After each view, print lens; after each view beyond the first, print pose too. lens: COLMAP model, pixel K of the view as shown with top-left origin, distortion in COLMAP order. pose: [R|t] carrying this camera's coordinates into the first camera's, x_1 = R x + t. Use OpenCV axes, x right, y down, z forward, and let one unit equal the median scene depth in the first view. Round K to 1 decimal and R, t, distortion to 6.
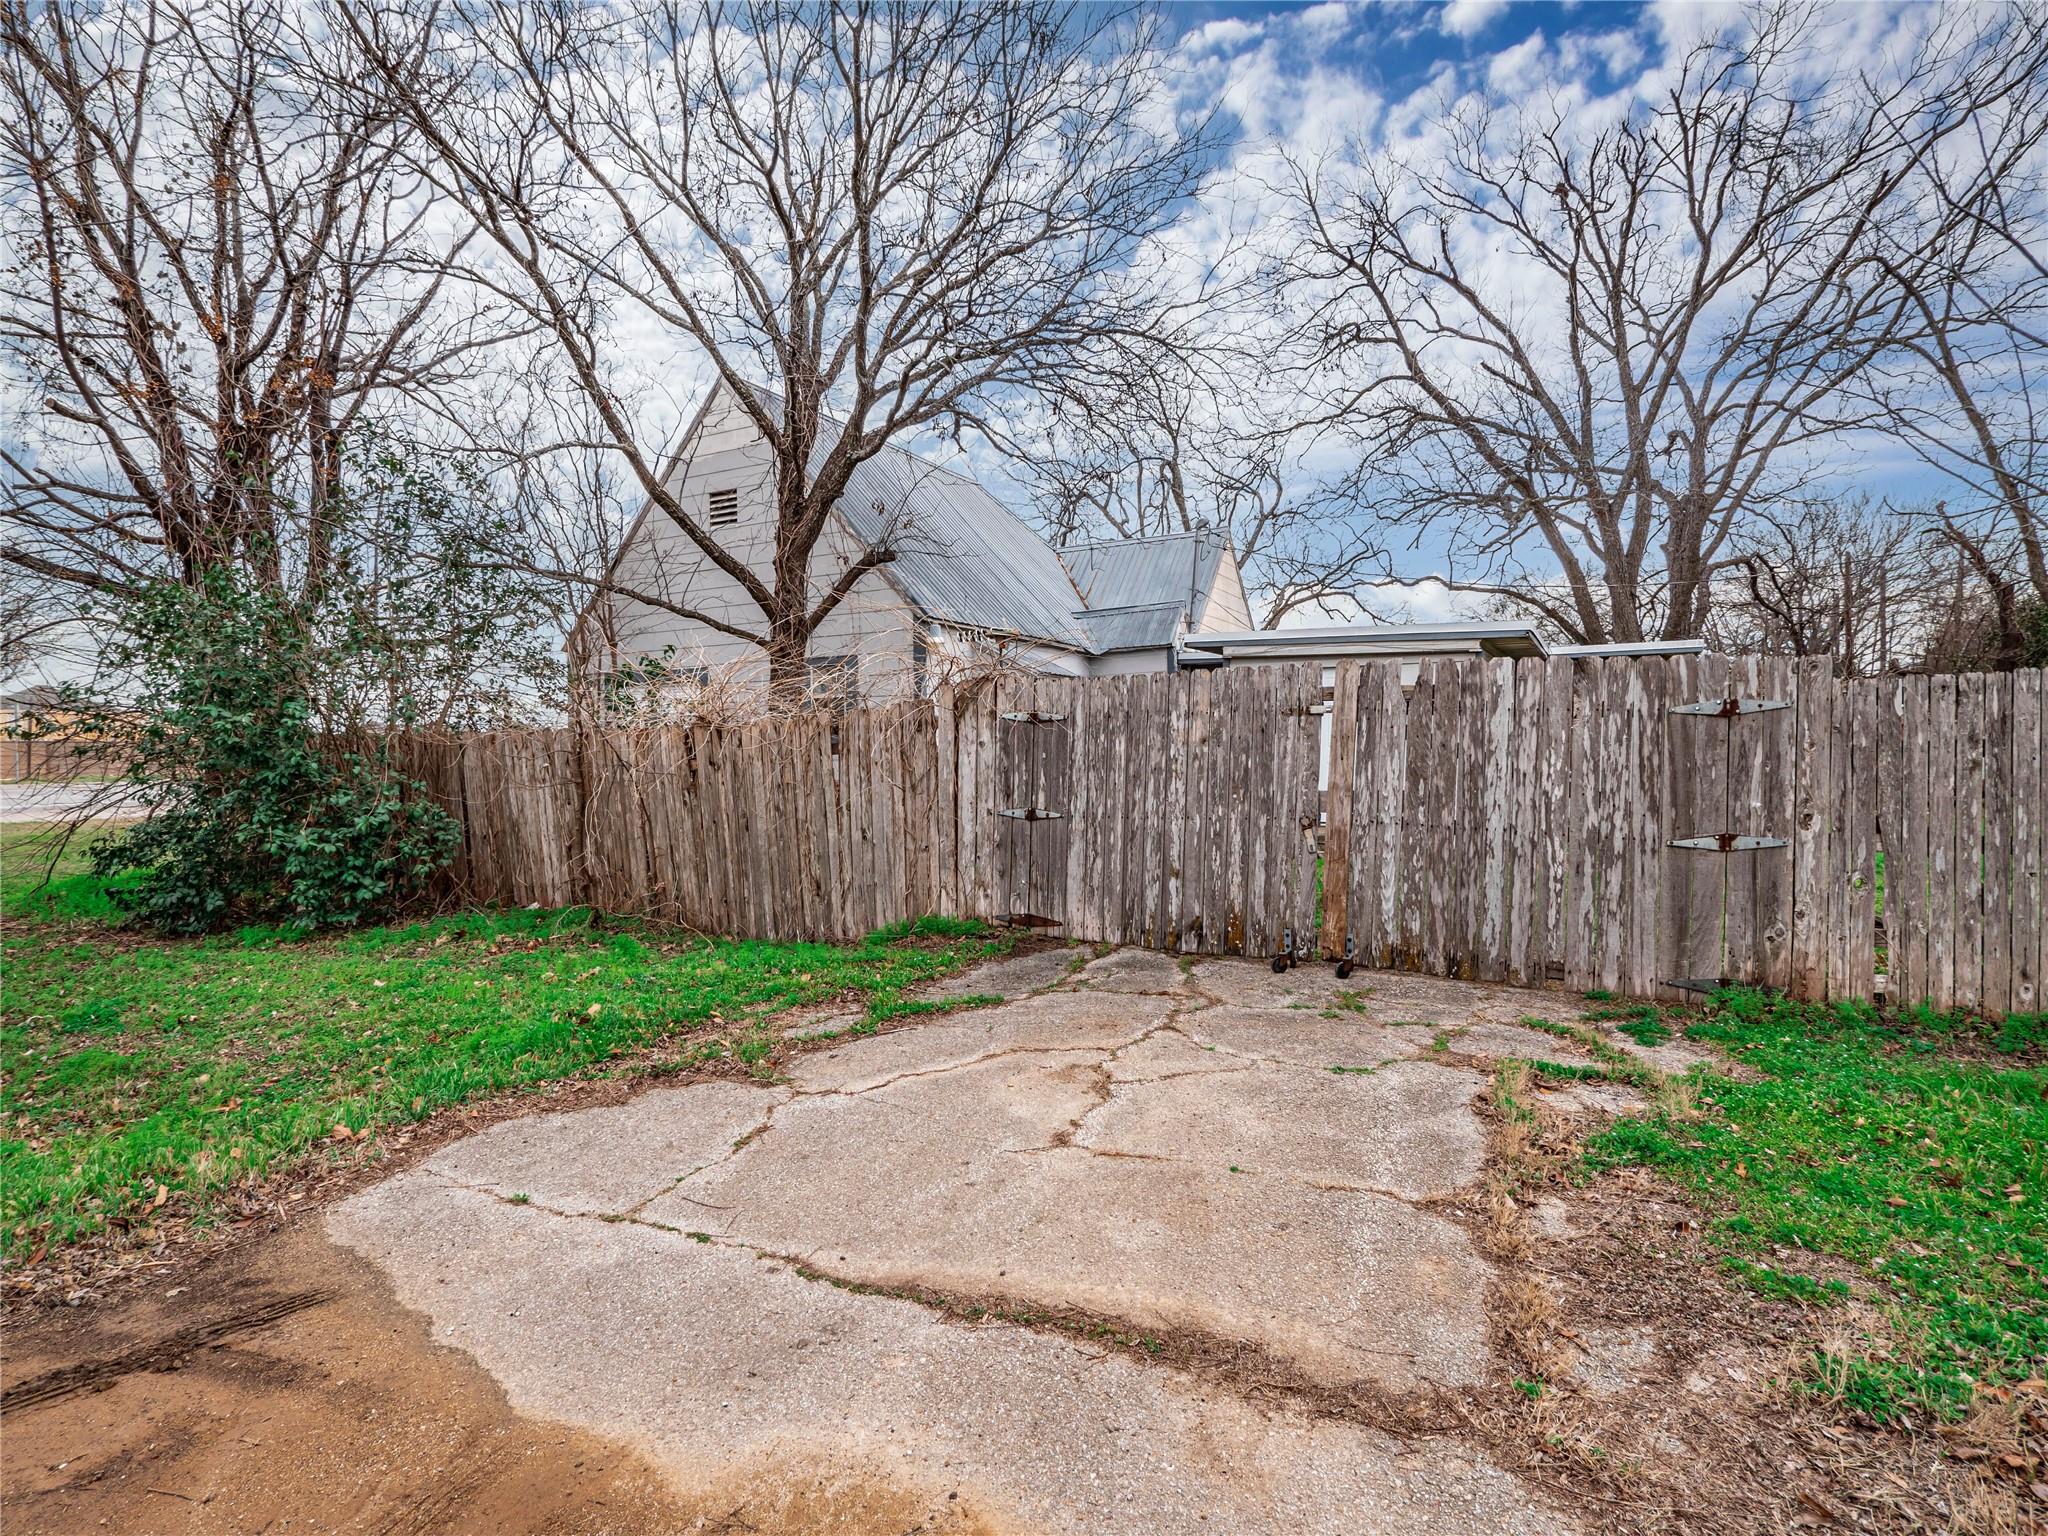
lens RADIAL K [[1063.7, 0, 1020.3], [0, 1063.7, 774.1], [0, 0, 1]] dist [-0.011704, -0.002714]
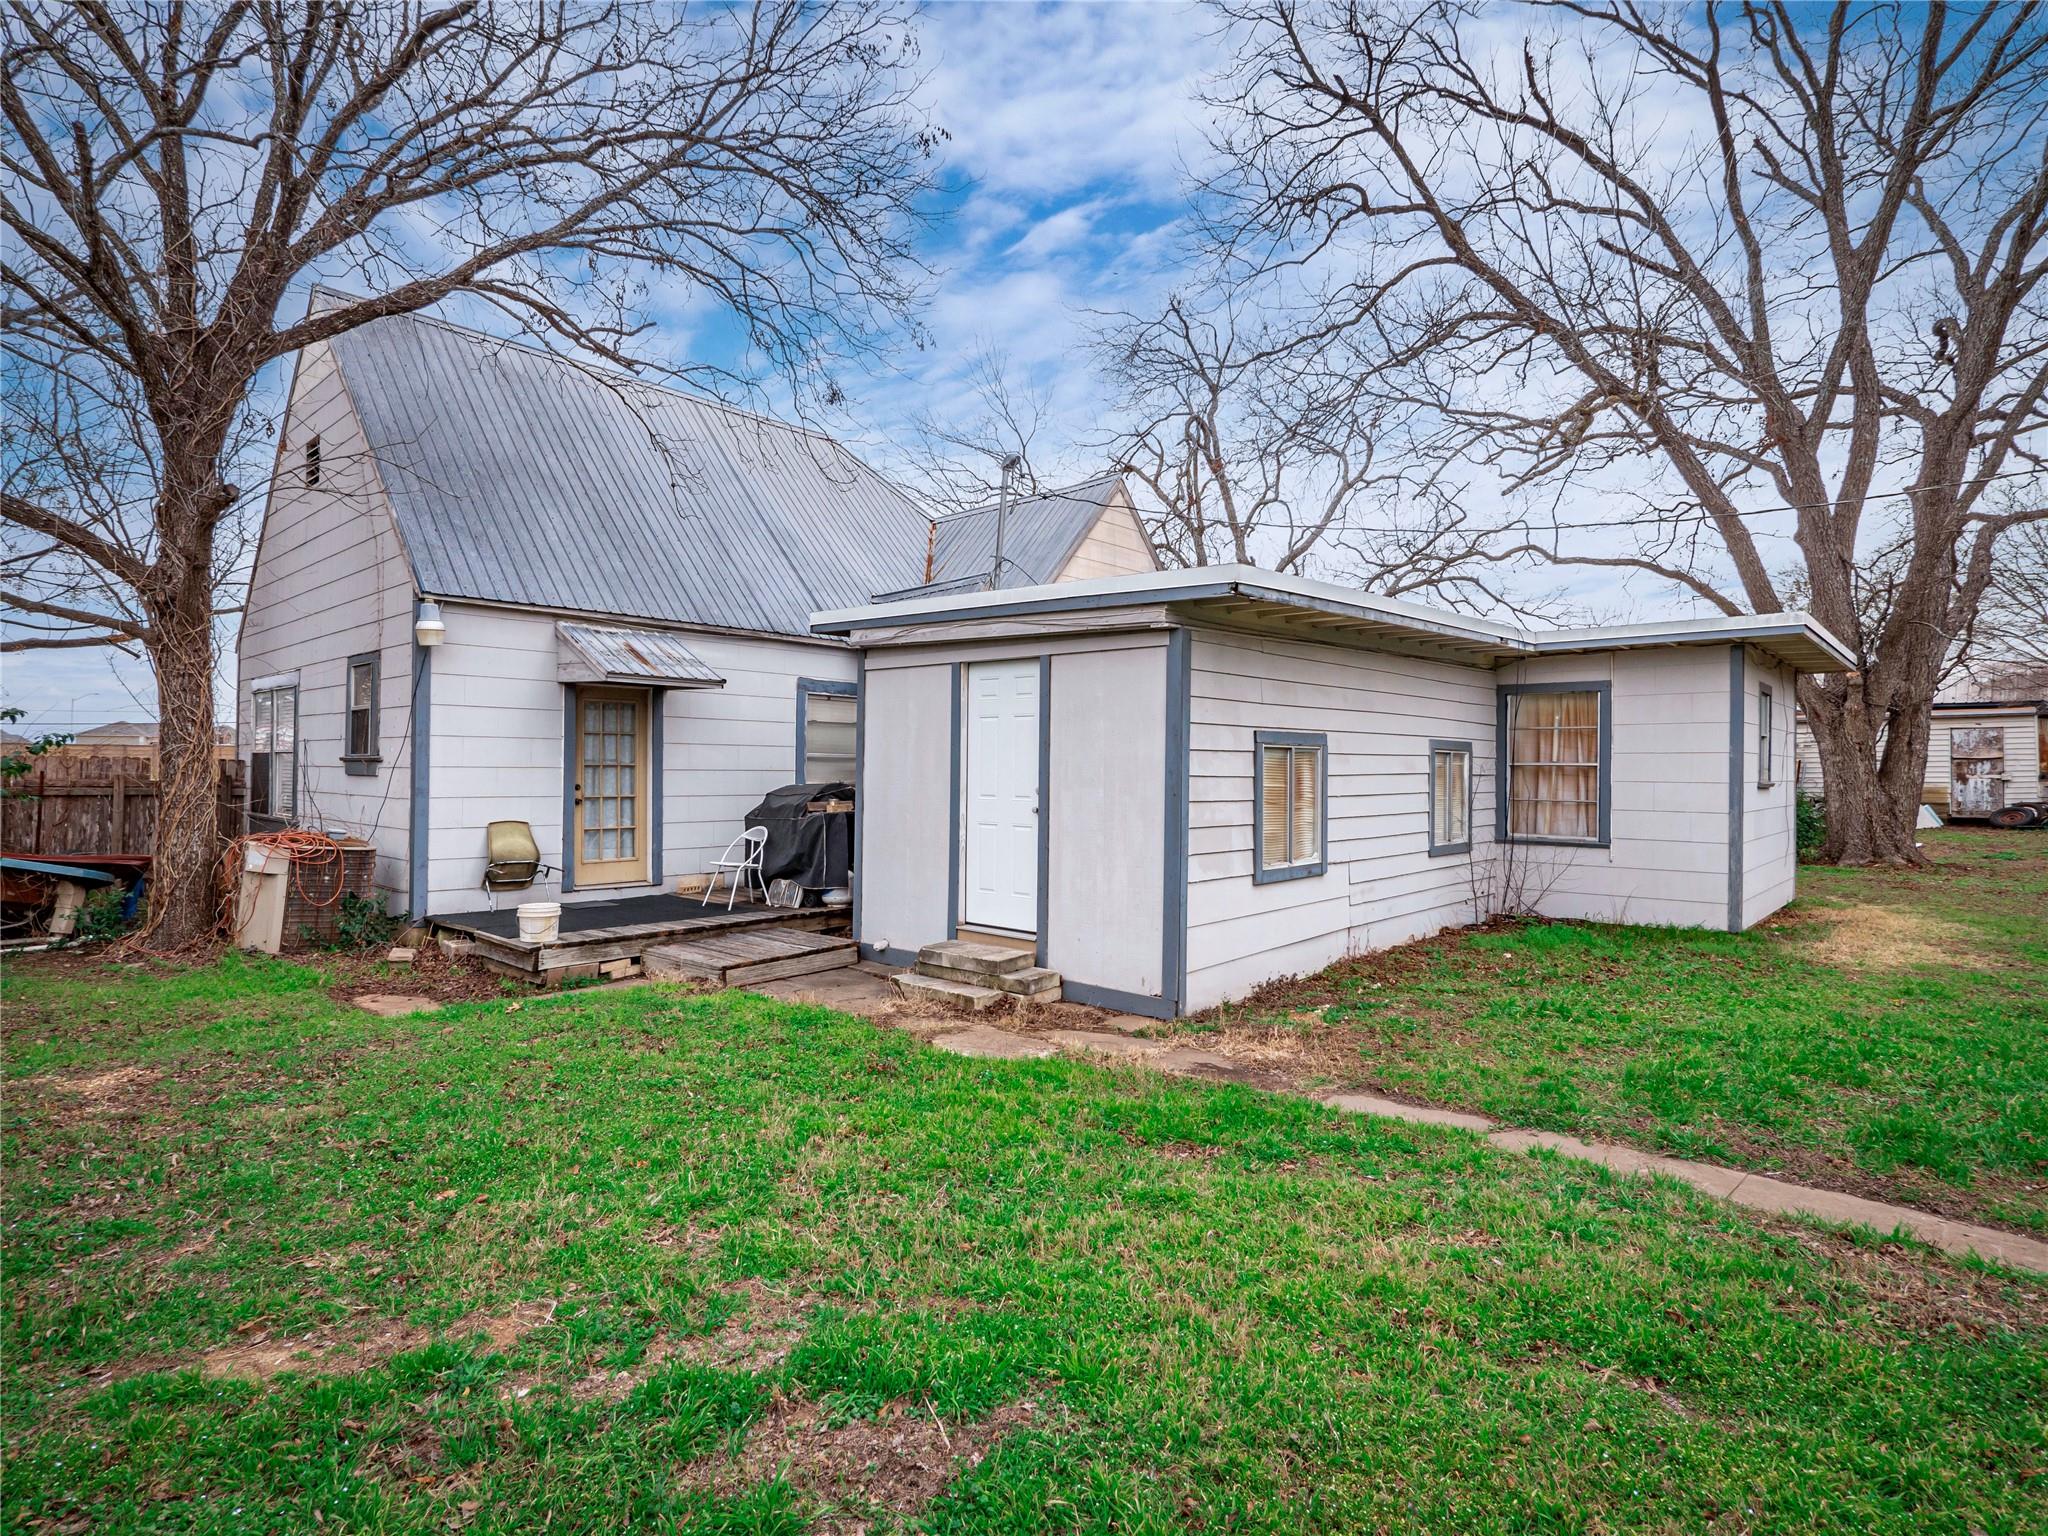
lens RADIAL K [[1063.7, 0, 1025.4], [0, 1063.7, 759.0], [0, 0, 1]] dist [-0.011704, -0.002714]
pose [[0.967736, 0.017978, -0.251326, 0.253185], [-0.025002, 0.999380, -0.024782, -0.018232], [0.250725, 0.030266, 0.967585, 0.242789]]
